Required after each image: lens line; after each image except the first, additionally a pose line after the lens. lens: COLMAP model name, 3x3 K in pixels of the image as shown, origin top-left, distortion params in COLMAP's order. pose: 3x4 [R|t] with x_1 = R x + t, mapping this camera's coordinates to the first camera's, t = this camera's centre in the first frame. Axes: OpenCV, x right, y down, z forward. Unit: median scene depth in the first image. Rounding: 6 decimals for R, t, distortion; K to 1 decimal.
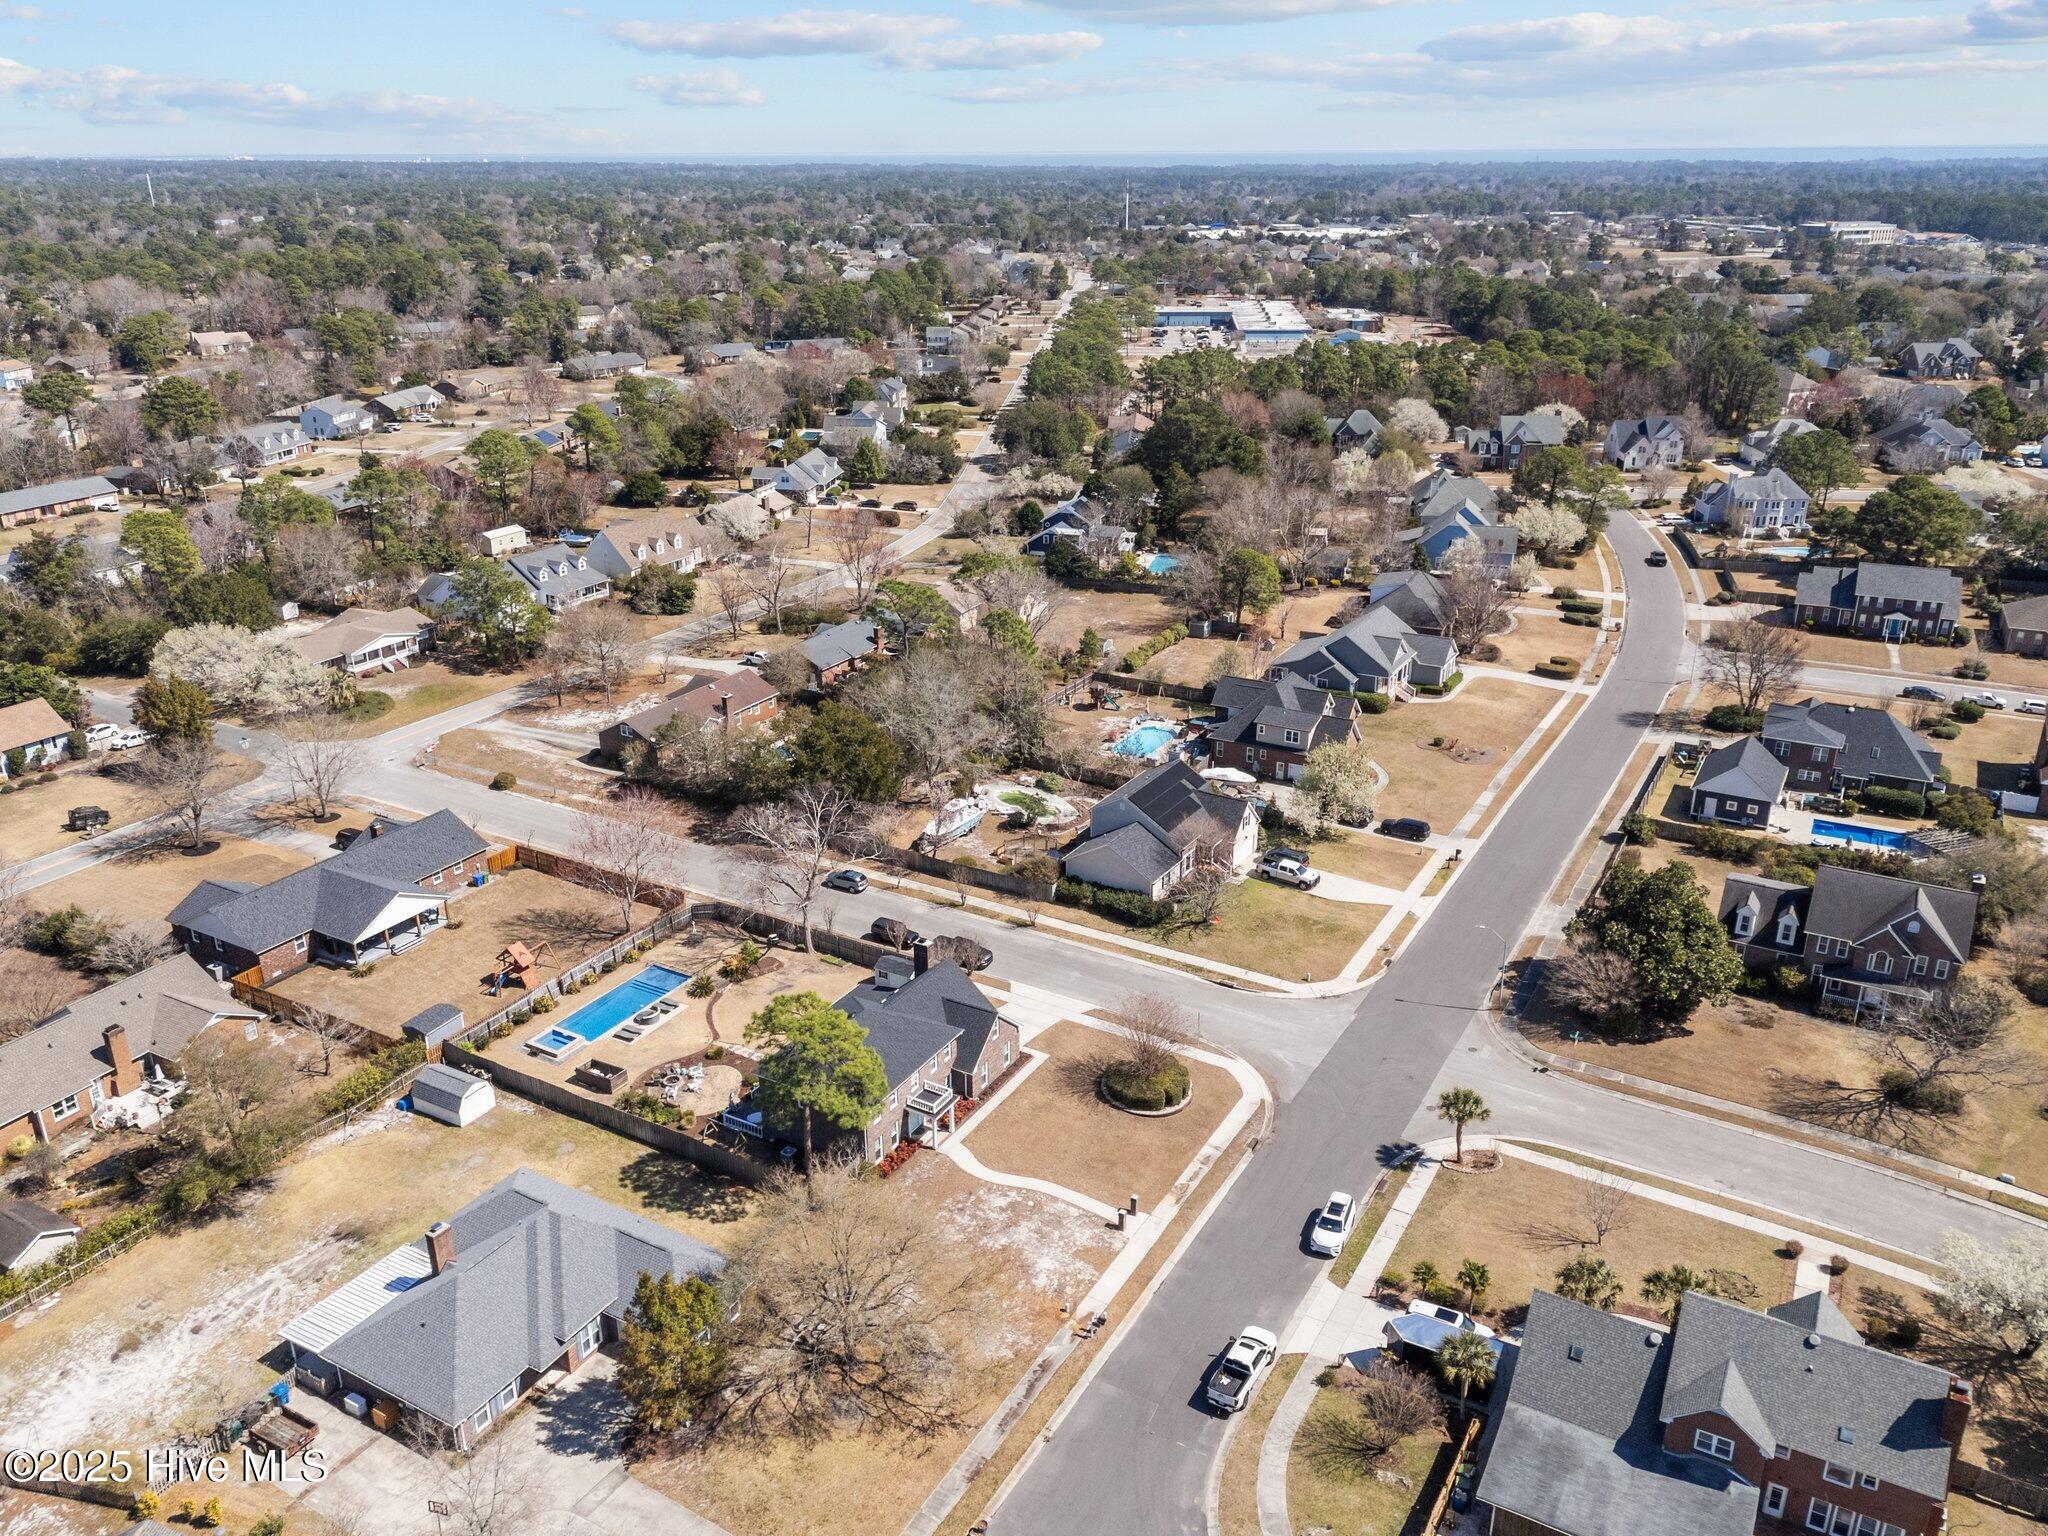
lens RADIAL K [[1538.7, 0, 1025.6], [0, 1538.7, 725.2], [0, 0, 1]] dist [0.092833, -0.099882]
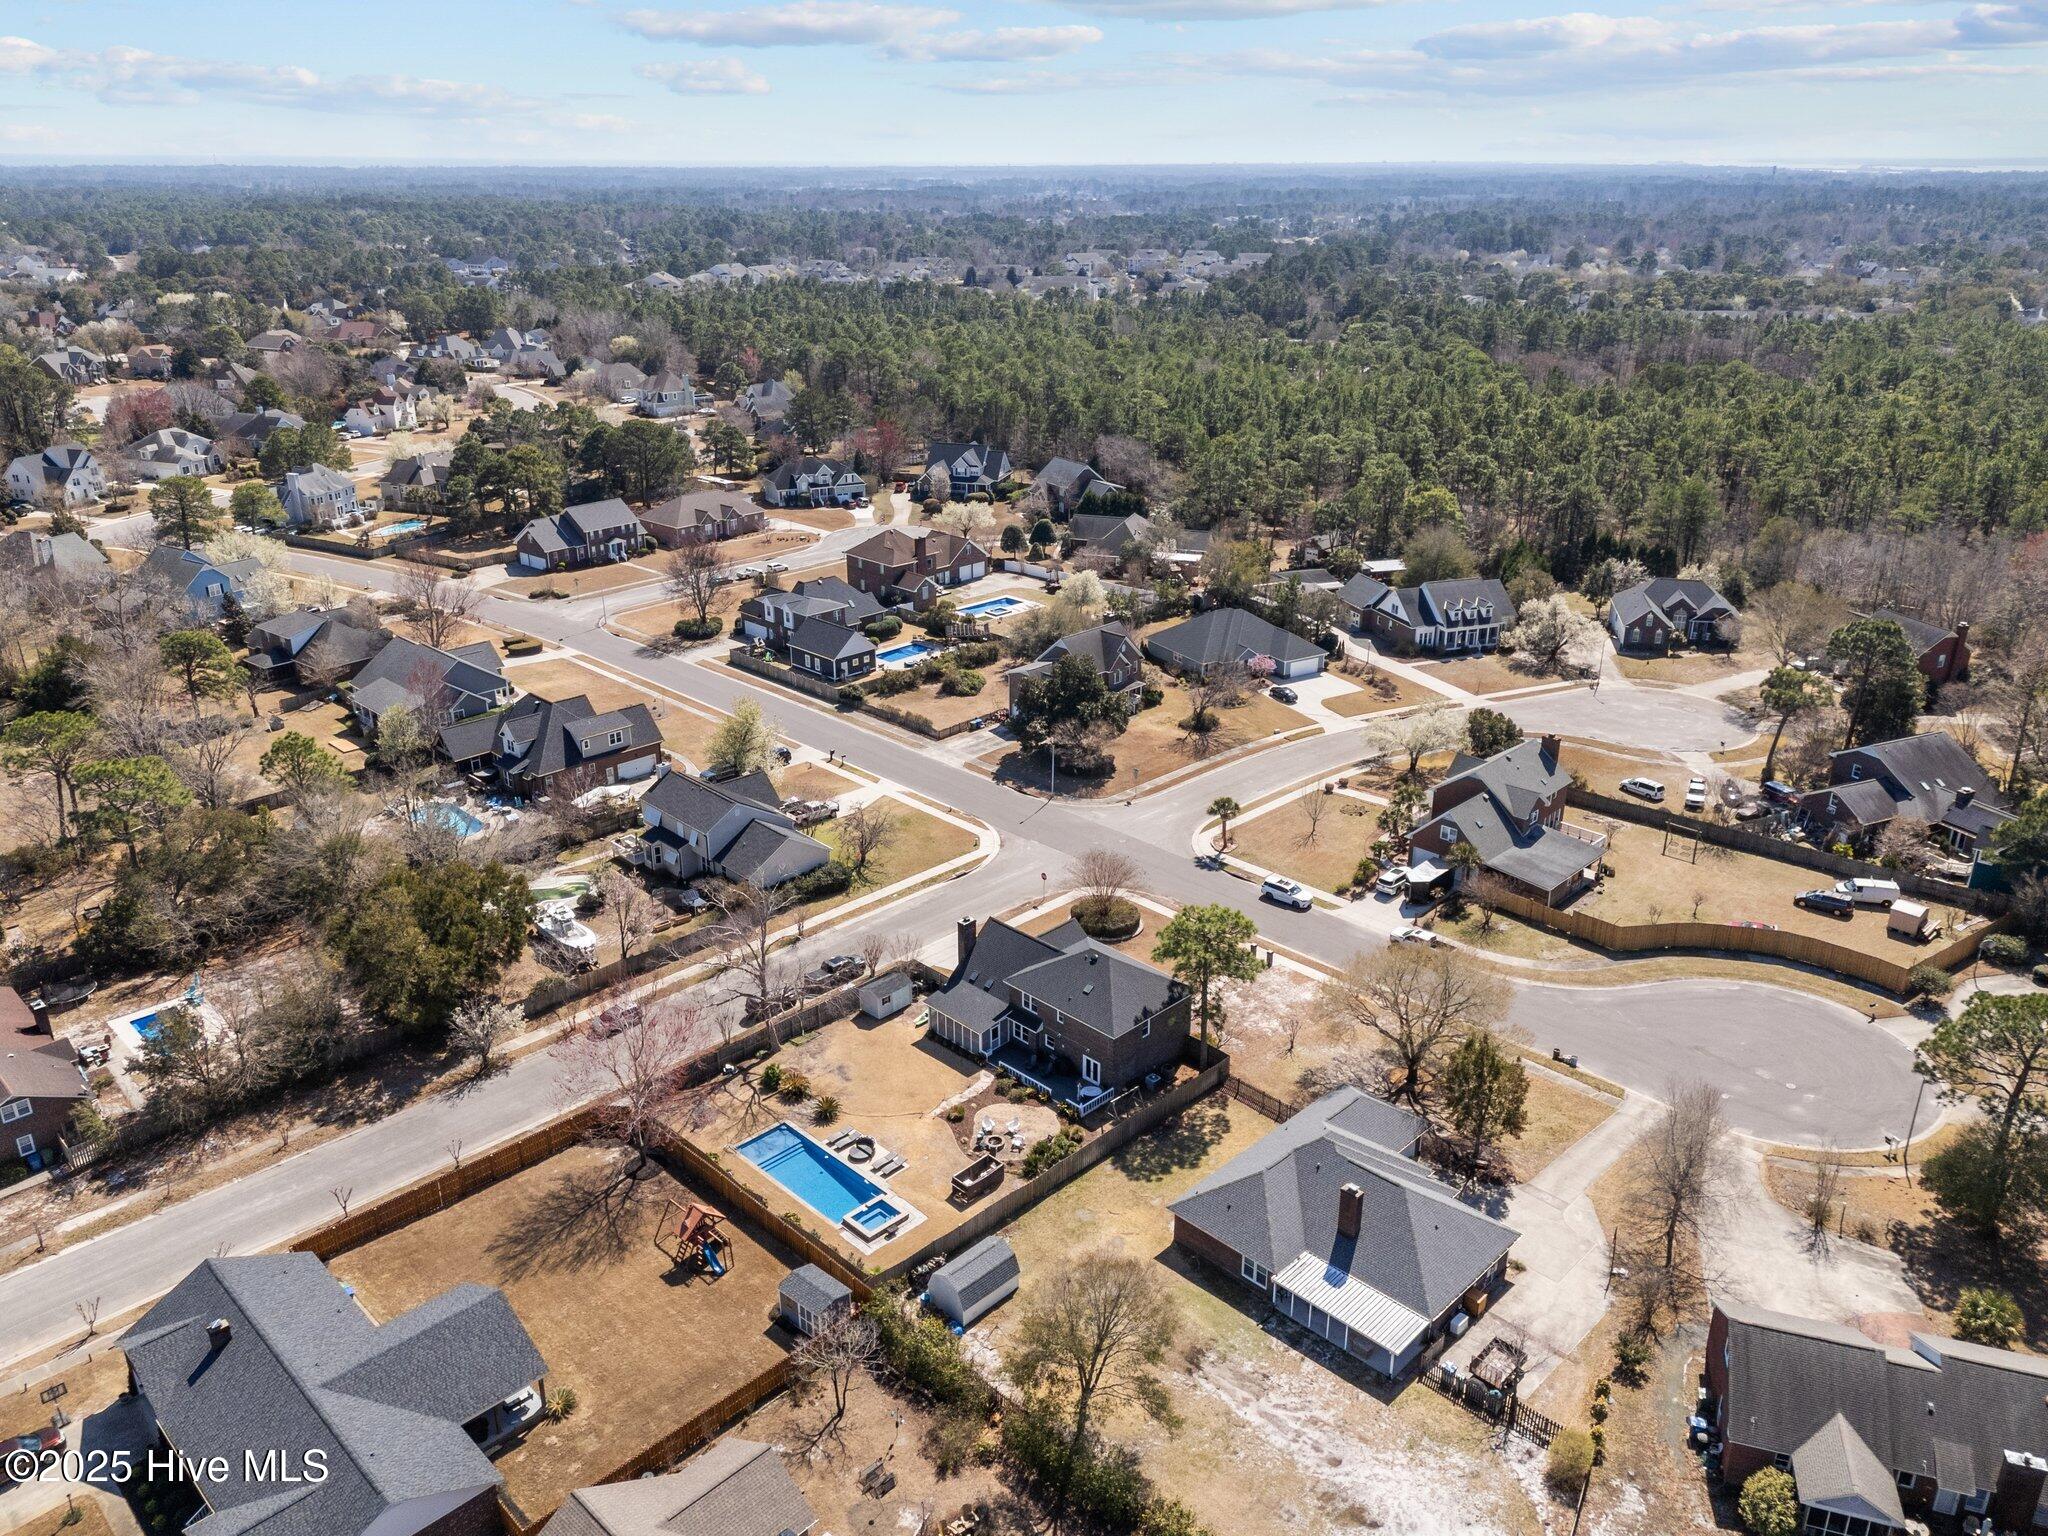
lens RADIAL K [[1482.1, 0, 1025.5], [0, 1482.1, 801.5], [0, 0, 1]] dist [0.104557, -0.129954]
pose [[0.258173, -0.375989, 0.889932, -0.707669], [0.331600, 0.899686, 0.283912, -0.158044], [-0.907407, 0.221803, 0.356953, 0.447119]]
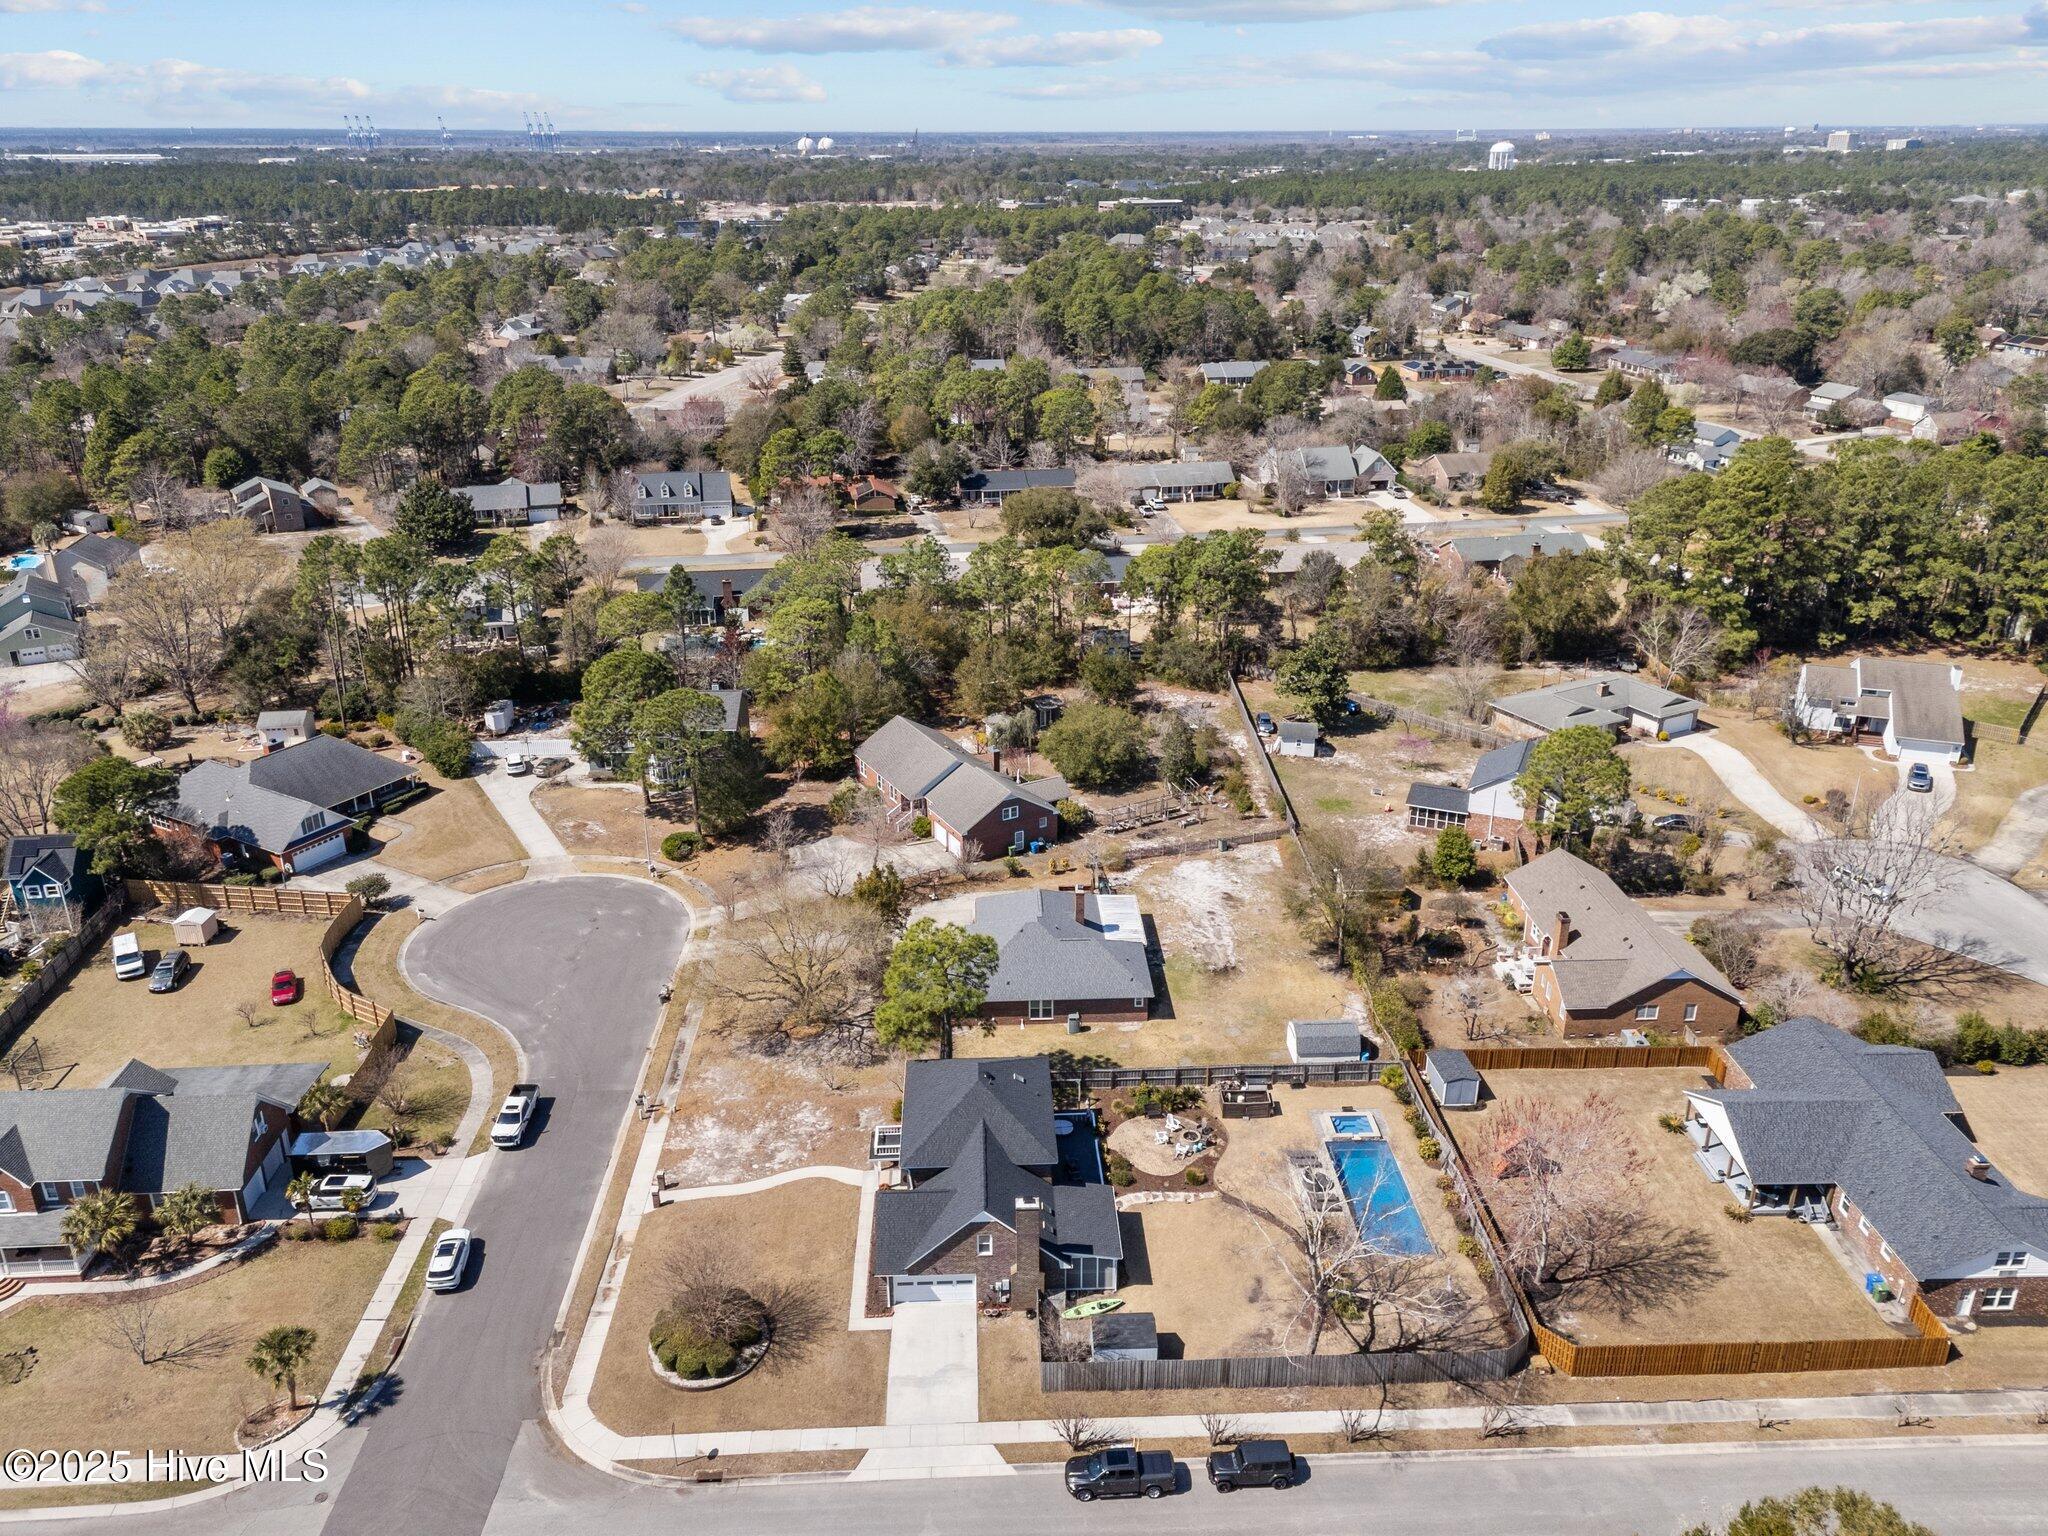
lens RADIAL K [[1538.7, 0, 1025.6], [0, 1538.7, 725.2], [0, 0, 1]] dist [0.092833, -0.099882]
pose [[-0.841778, 0.196587, -0.502756, 0.204774], [-0.180228, 0.775549, 0.605014, -0.376892], [0.508849, 0.599898, -0.617409, 1.013655]]
